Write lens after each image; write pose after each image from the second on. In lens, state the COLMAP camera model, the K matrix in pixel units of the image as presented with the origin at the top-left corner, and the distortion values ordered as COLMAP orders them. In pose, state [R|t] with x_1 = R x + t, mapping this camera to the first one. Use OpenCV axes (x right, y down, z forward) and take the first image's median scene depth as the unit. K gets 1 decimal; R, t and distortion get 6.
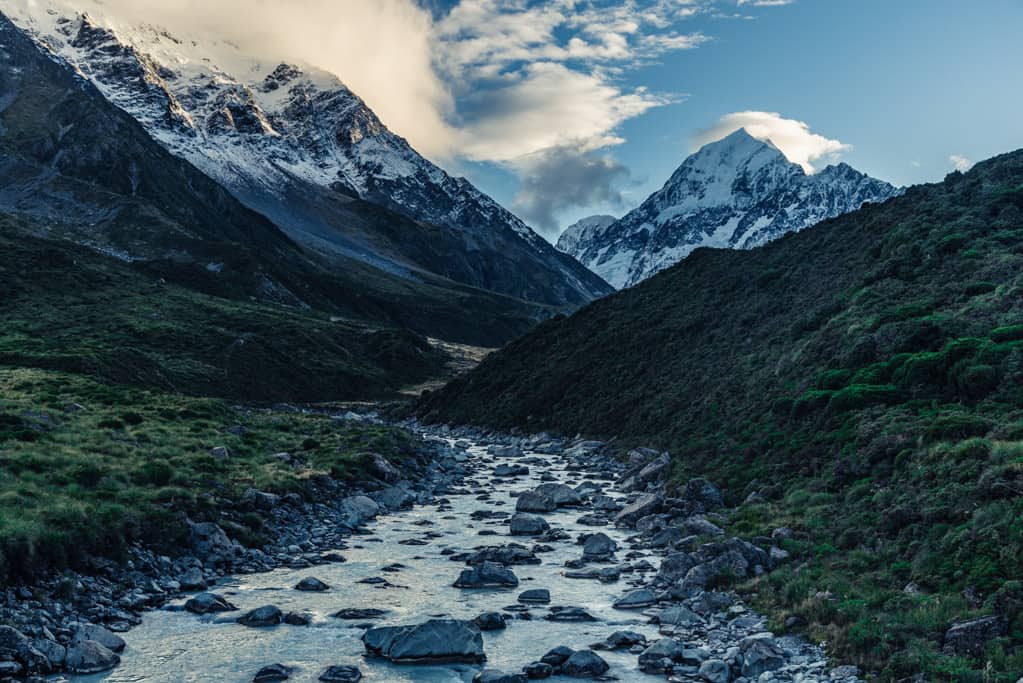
lens RADIAL K [[1063.0, 0, 500.9], [0, 1063.0, 339.7], [0, 0, 1]] dist [0.000748, -0.109330]
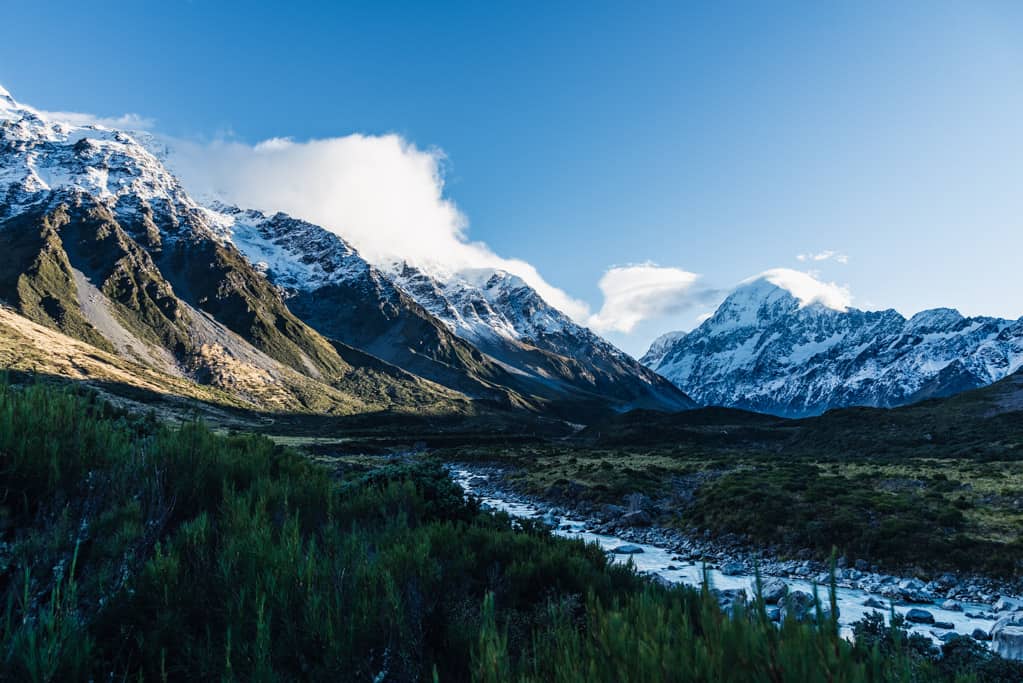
lens RADIAL K [[678.7, 0, 496.0], [0, 678.7, 340.4], [0, 0, 1]] dist [0.004422, -0.015076]
pose [[0.983845, -0.025632, -0.177176, 0.008157], [0.008197, 0.995109, -0.098446, -0.004454], [0.178833, 0.095403, 0.979243, -0.099570]]
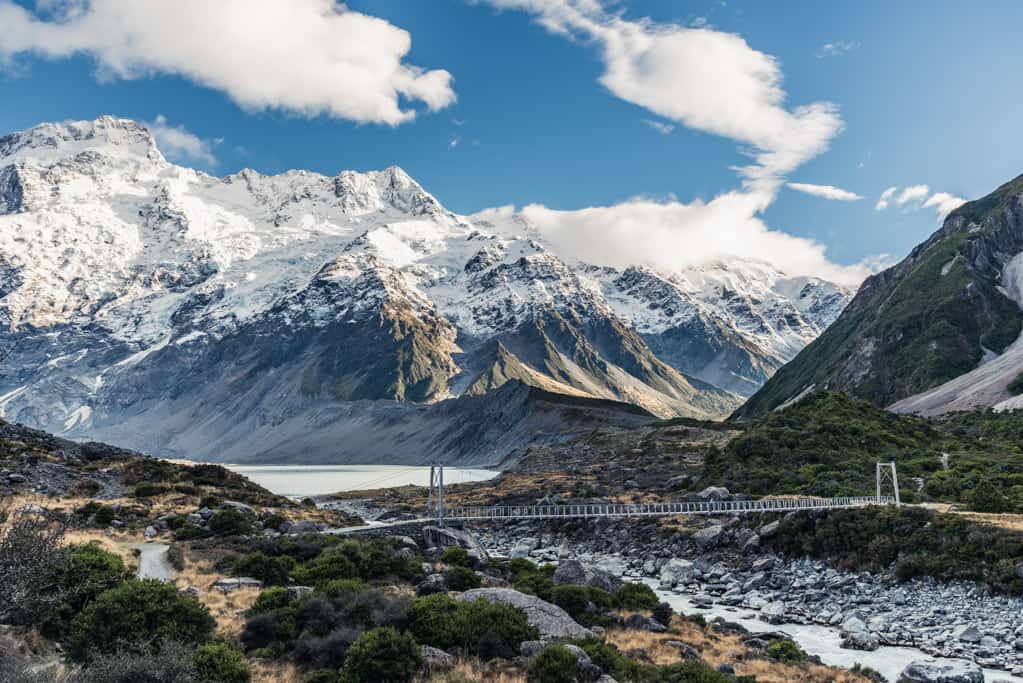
lens RADIAL K [[878.8, 0, 510.5], [0, 878.8, 314.2], [0, 0, 1]] dist [-0.008279, -0.209651]
pose [[0.841869, -0.093862, -0.531457, 0.097776], [0.042703, 0.993258, -0.107777, -0.011664], [0.537990, 0.068039, 0.840201, -0.355646]]
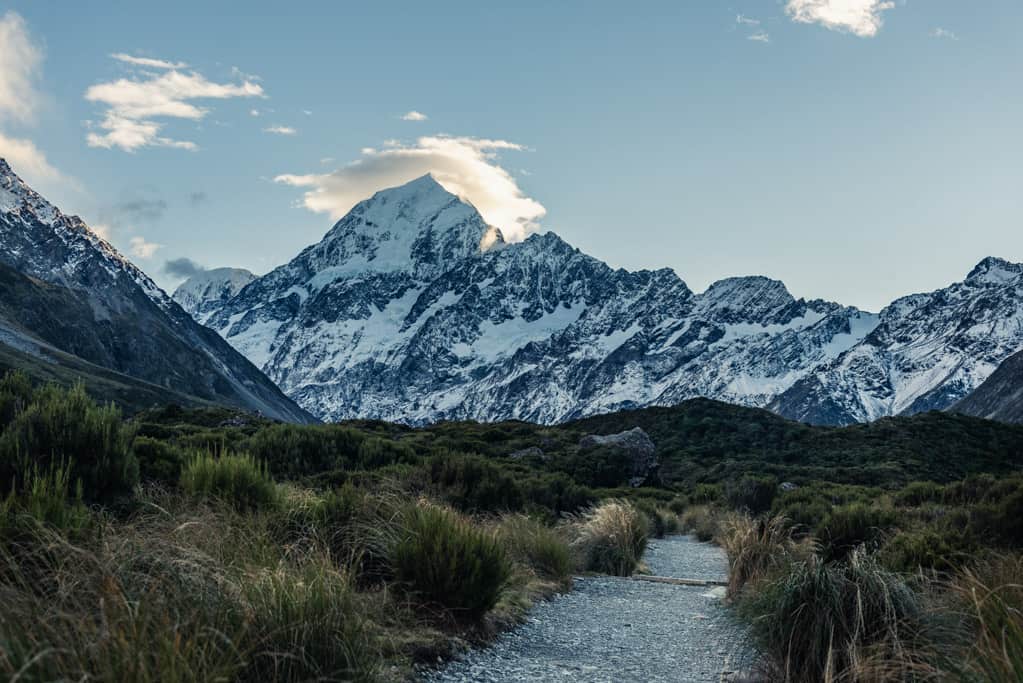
lens RADIAL K [[1466.0, 0, 511.8], [0, 1466.0, 318.8], [0, 0, 1]] dist [0.069393, -0.456820]
pose [[0.954985, 0.079926, 0.285684, -0.014220], [-0.056093, 0.994300, -0.090667, -0.001418], [-0.291302, 0.070561, 0.954025, -0.033578]]
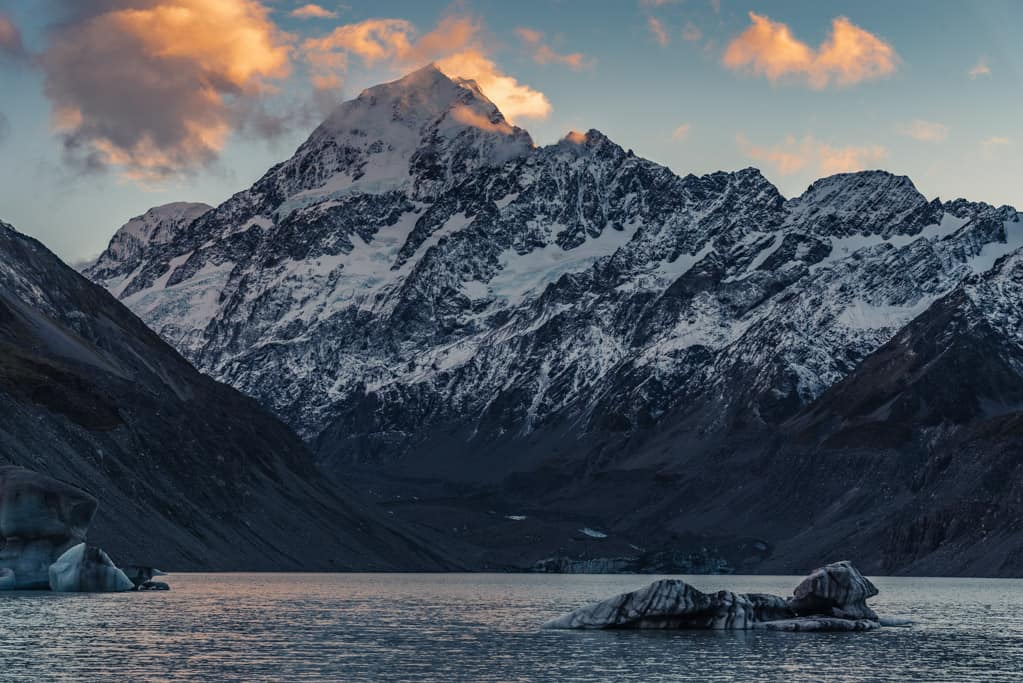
lens RADIAL K [[1805.8, 0, 512.9], [0, 1805.8, 290.6], [0, 0, 1]] dist [0.027472, -0.390031]
pose [[0.966665, 0.042058, 0.252568, 0.030407], [-0.022526, 0.996562, -0.079734, 0.003330], [-0.255053, 0.071387, 0.964288, 0.052857]]
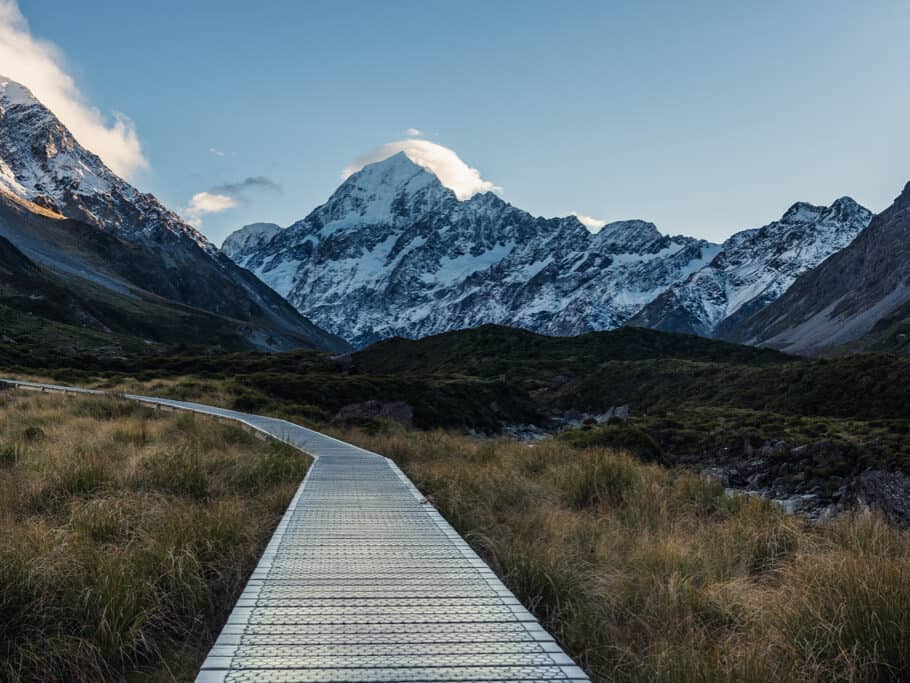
lens RADIAL K [[1053.3, 0, 455.0], [0, 1053.3, 341.5], [0, 0, 1]] dist [0.081281, -0.254715]
pose [[0.960520, 0.031375, 0.276436, -0.013534], [-0.030847, 0.999505, -0.006258, -0.002178], [-0.276495, -0.002516, 0.961012, -0.053348]]
